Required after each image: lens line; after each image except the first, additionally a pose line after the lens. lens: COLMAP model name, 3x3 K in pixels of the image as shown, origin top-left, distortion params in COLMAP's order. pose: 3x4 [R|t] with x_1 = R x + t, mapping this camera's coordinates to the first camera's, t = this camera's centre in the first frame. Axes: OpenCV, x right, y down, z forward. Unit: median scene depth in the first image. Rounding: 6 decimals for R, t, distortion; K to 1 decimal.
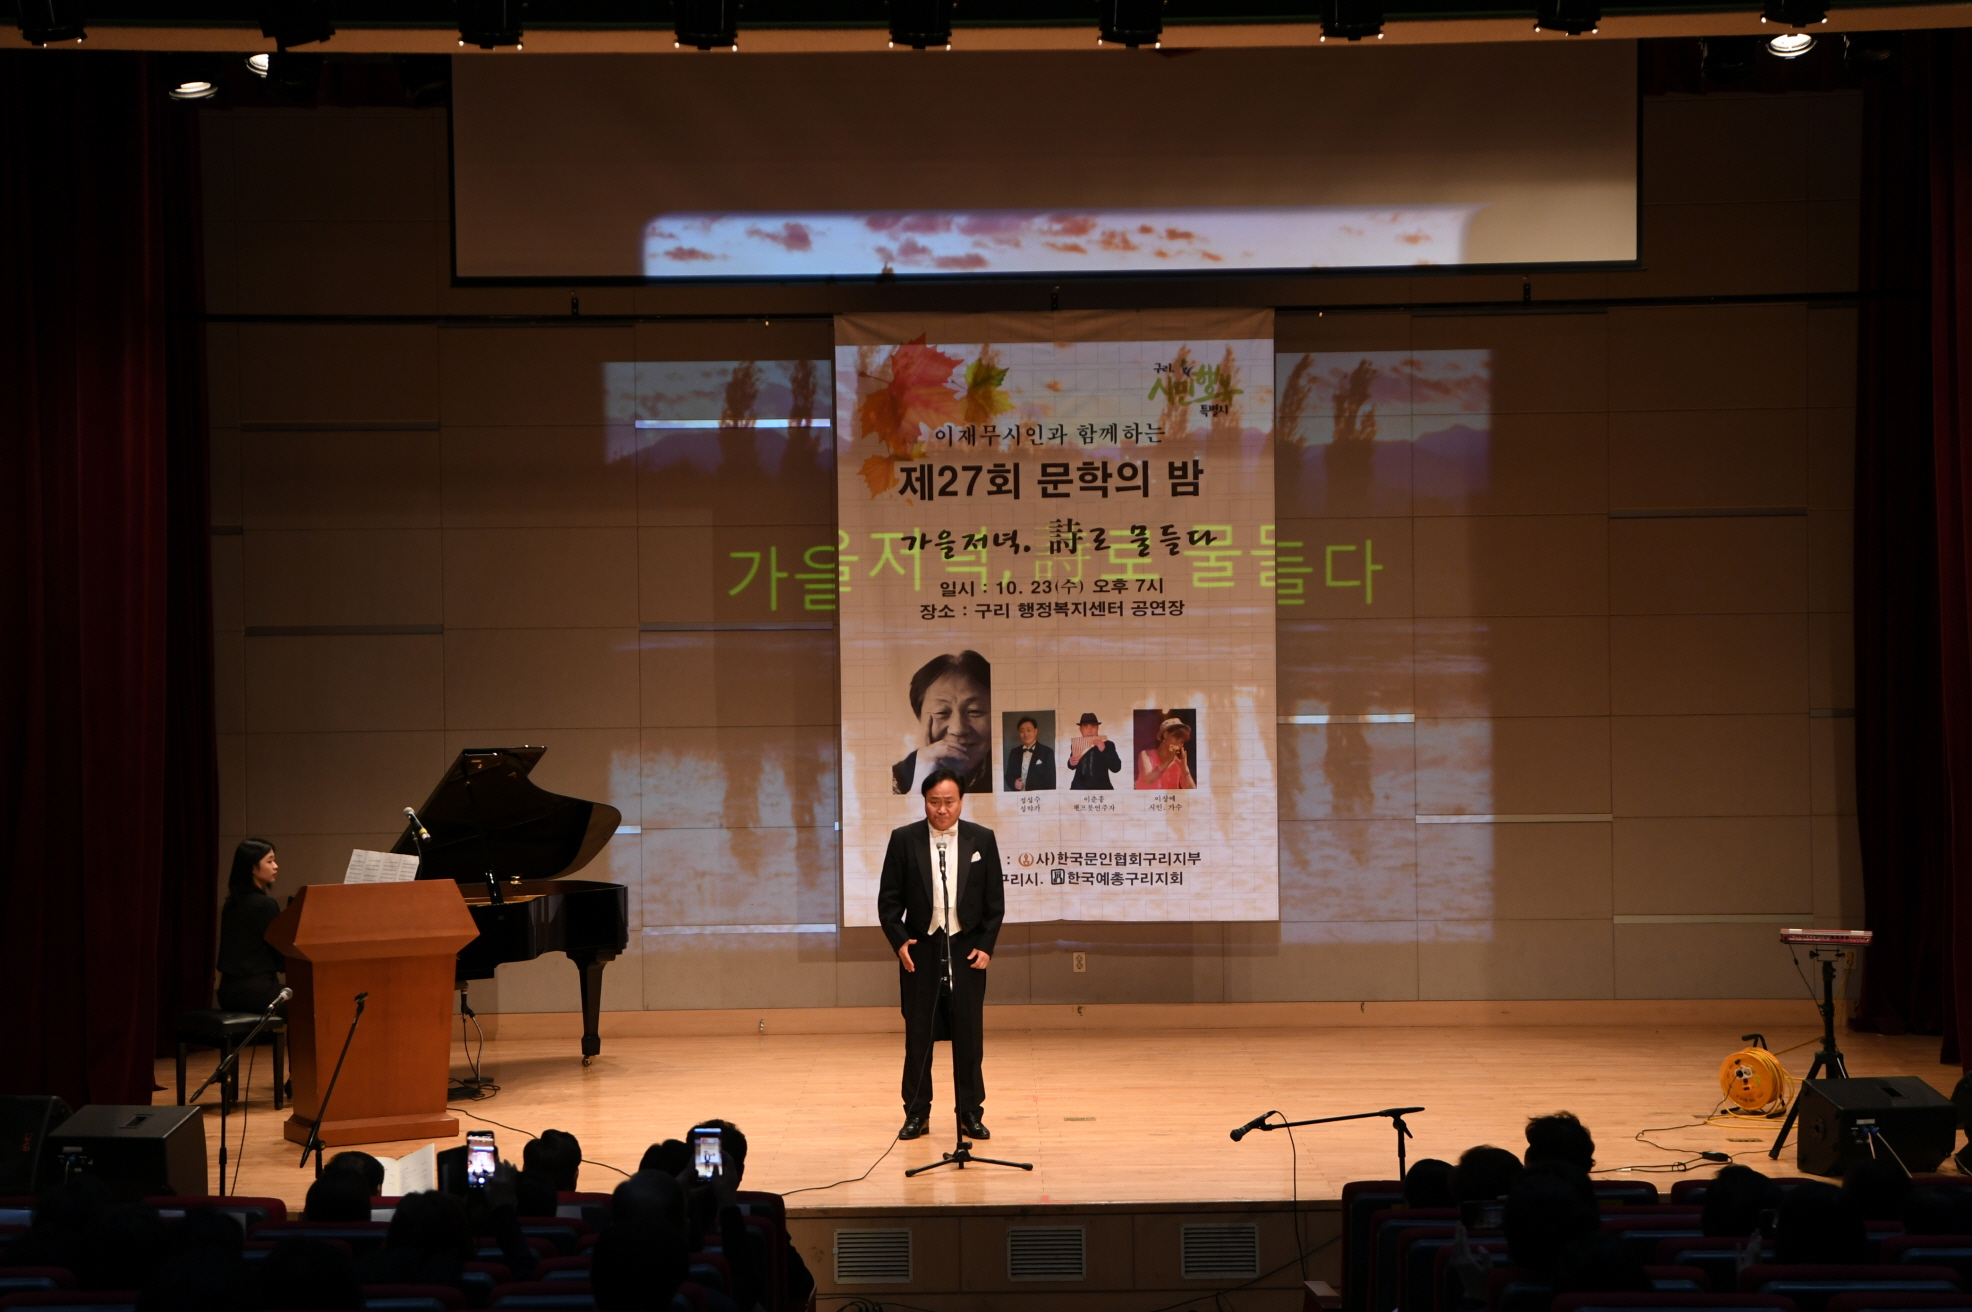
lens RADIAL K [[3631.1, 0, 987.7], [0, 3631.1, 673.3], [0, 0, 1]] dist [0.265679, 0.244223]
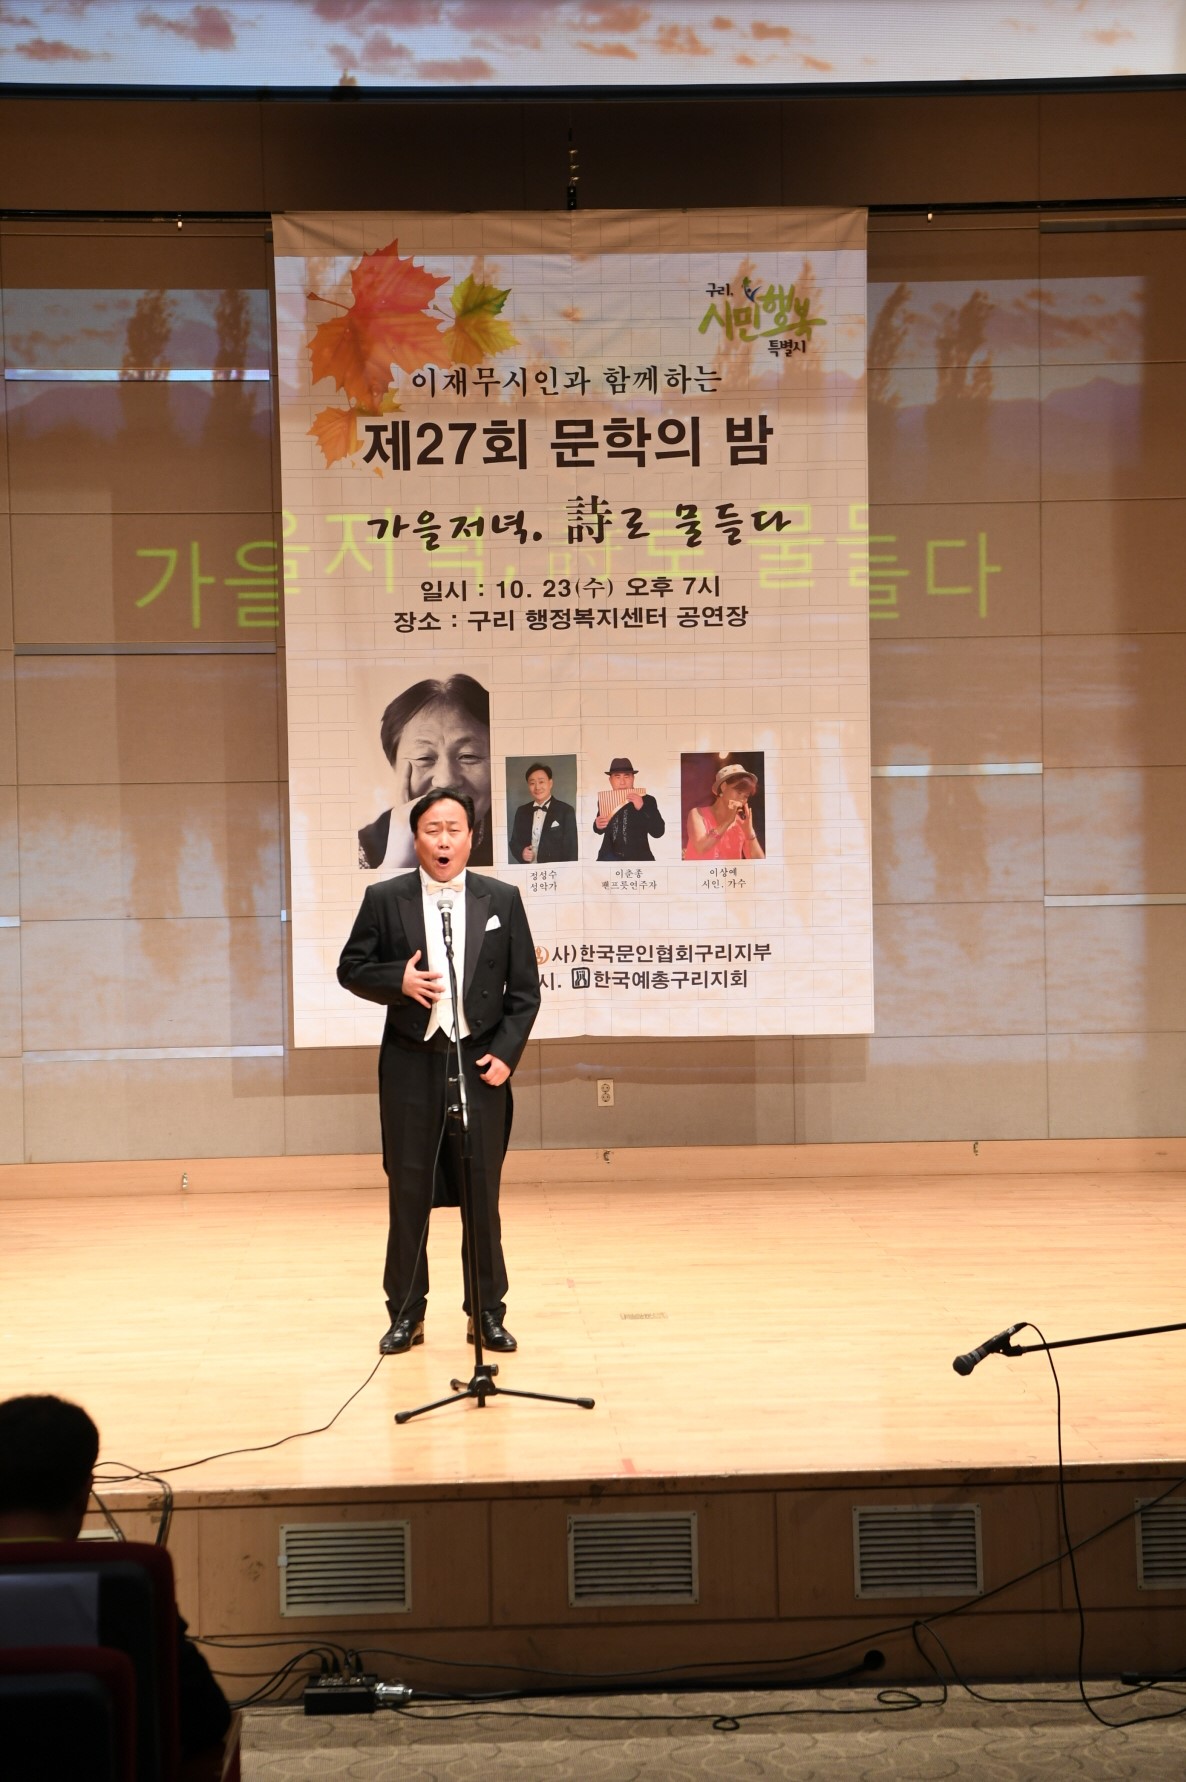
lens RADIAL K [[3369.7, 0, 557.6], [0, 3369.7, 848.4], [0, 0, 1]] dist [0.283121, 0.150539]
pose [[0.999228, -0.008022, 0.038448, -0.011976], [0.007984, 0.999967, 0.001148, 0.028502], [-0.038456, -0.000840, 0.999260, 0.306901]]
